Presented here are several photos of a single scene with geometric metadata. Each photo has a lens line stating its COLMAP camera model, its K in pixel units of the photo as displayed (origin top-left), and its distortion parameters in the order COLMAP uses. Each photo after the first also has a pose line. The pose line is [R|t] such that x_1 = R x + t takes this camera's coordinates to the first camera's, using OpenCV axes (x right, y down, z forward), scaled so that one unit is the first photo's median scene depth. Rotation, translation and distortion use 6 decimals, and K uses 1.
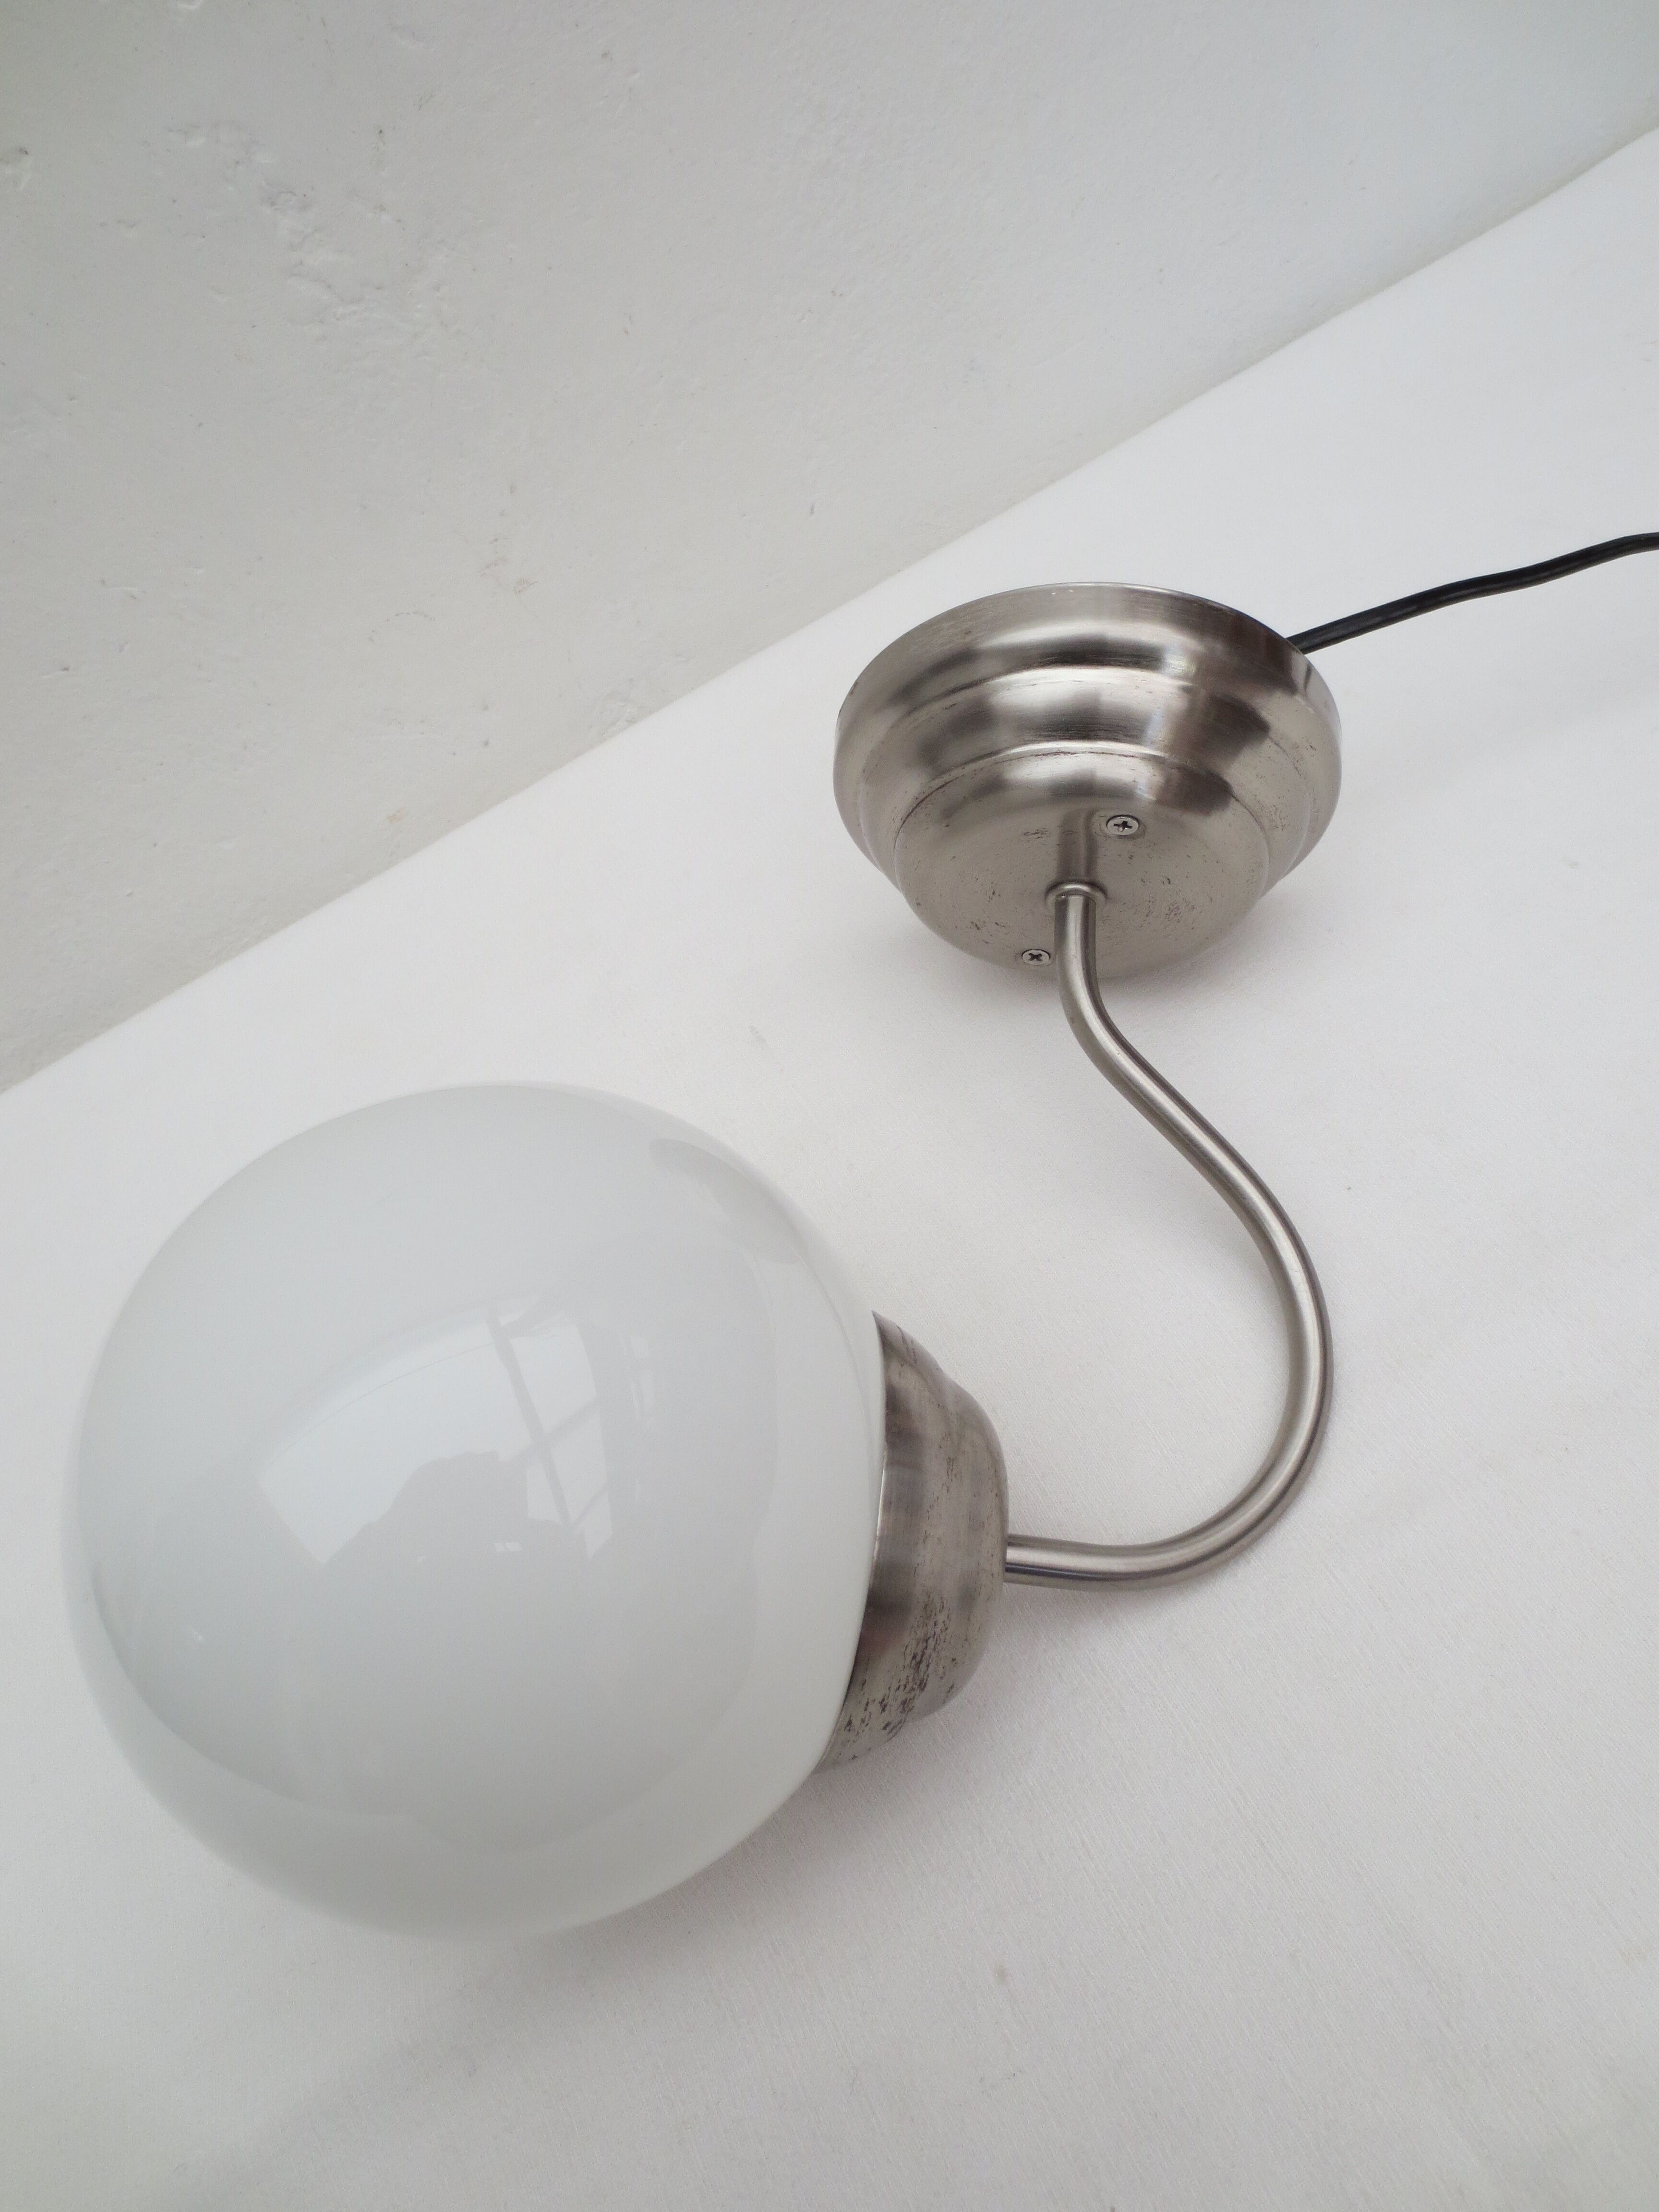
lens RADIAL K [[1659.6, 0, 829.5], [0, 1659.6, 1106.0], [0, 0, 1]] dist [0.000869, 0.008135]
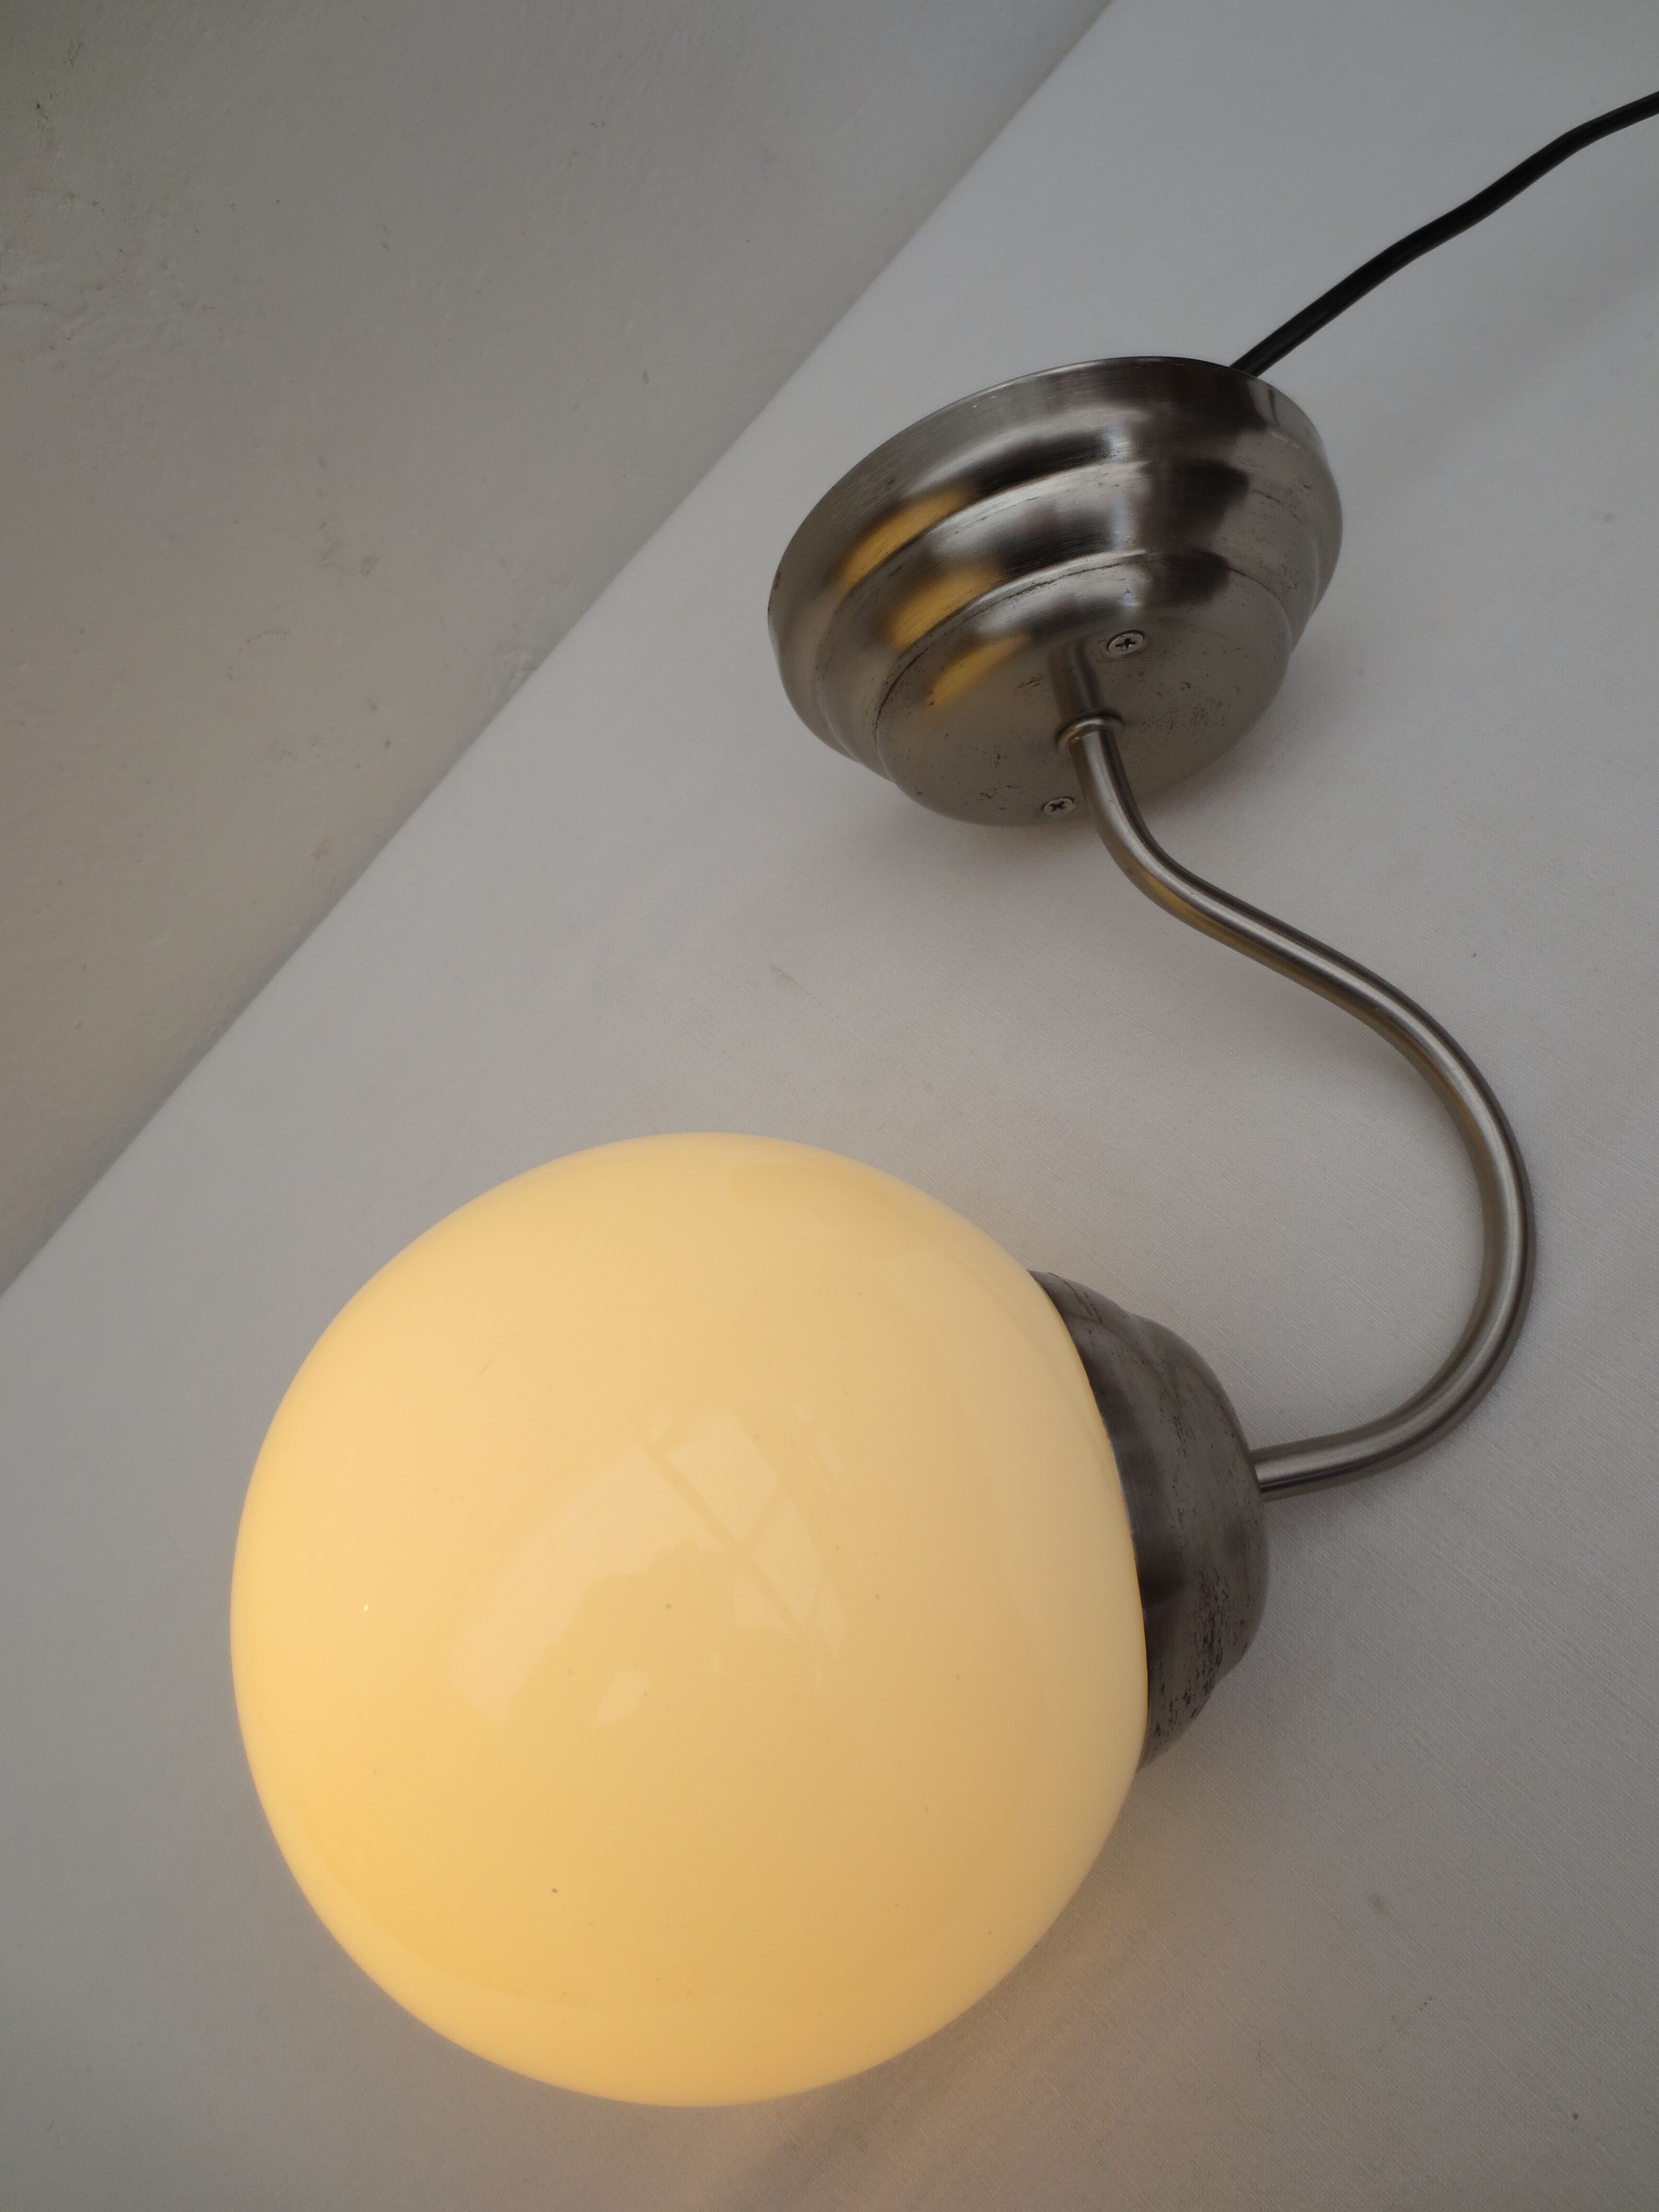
lens RADIAL K [[1627.0, 0, 829.5], [0, 1627.0, 1106.0], [0, 0, 1]] dist [-0.002930, 0.002833]
pose [[0.951759, -0.306328, -0.017812, -0.029381], [0.306338, 0.945241, 0.112587, -0.079735], [-0.017652, -0.112612, 0.993482, 0.120758]]
